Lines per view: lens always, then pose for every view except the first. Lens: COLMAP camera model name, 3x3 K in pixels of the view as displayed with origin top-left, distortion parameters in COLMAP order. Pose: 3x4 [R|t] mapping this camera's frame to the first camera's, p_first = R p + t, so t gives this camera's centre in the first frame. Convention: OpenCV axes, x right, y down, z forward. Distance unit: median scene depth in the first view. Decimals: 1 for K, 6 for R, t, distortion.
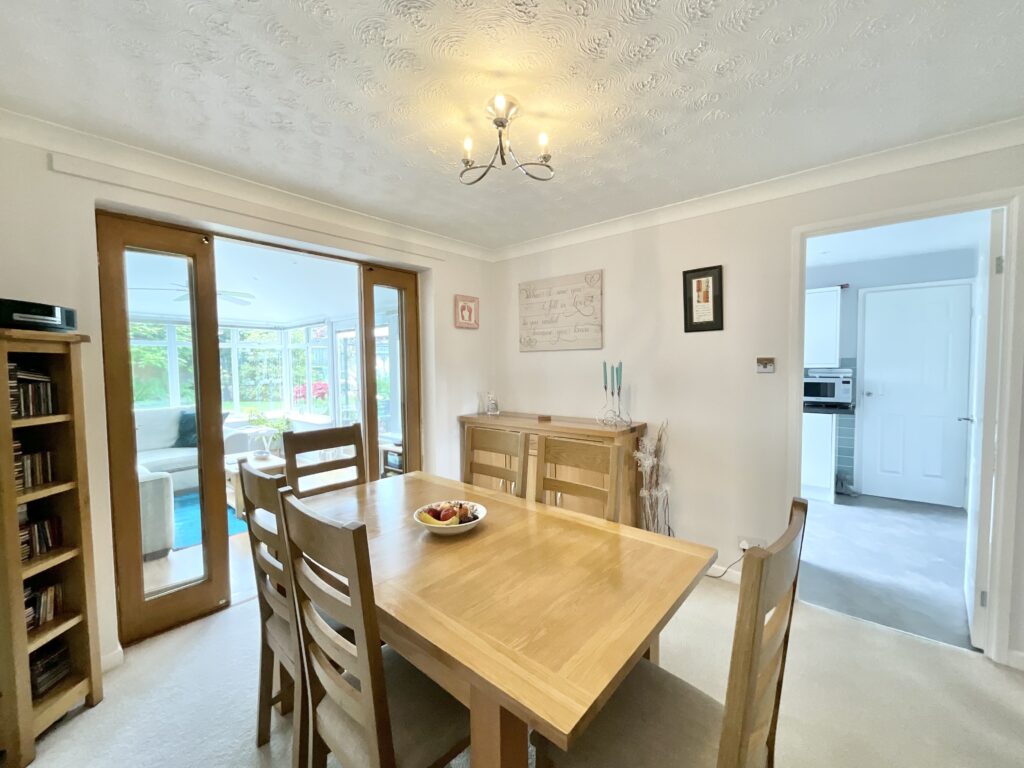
lens RADIAL K [[409.9, 0, 505.9], [0, 409.9, 386.1], [0, 0, 1]] dist [0.004120, -0.001605]
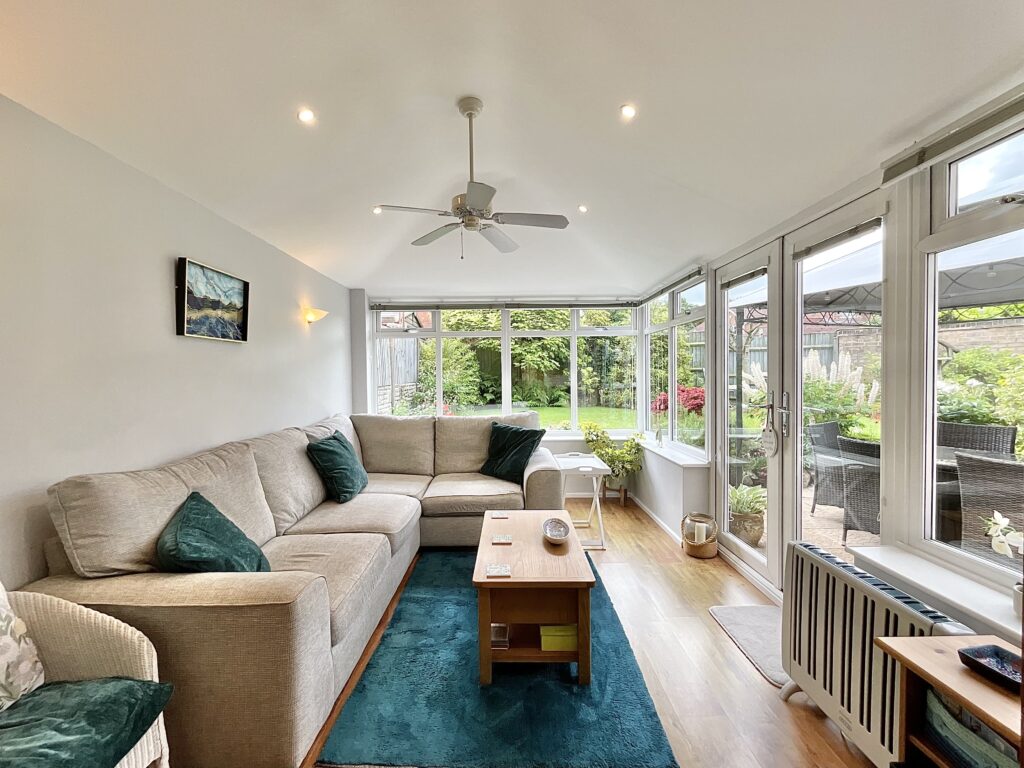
lens RADIAL K [[409.9, 0, 508.7], [0, 409.9, 392.4], [0, 0, 1]] dist [0.004120, -0.001605]
pose [[0.636484, 0.030965, -0.770668, -0.169905], [-0.031878, 0.999396, 0.013828, -0.001356], [0.770631, 0.015766, 0.637087, 0.431110]]
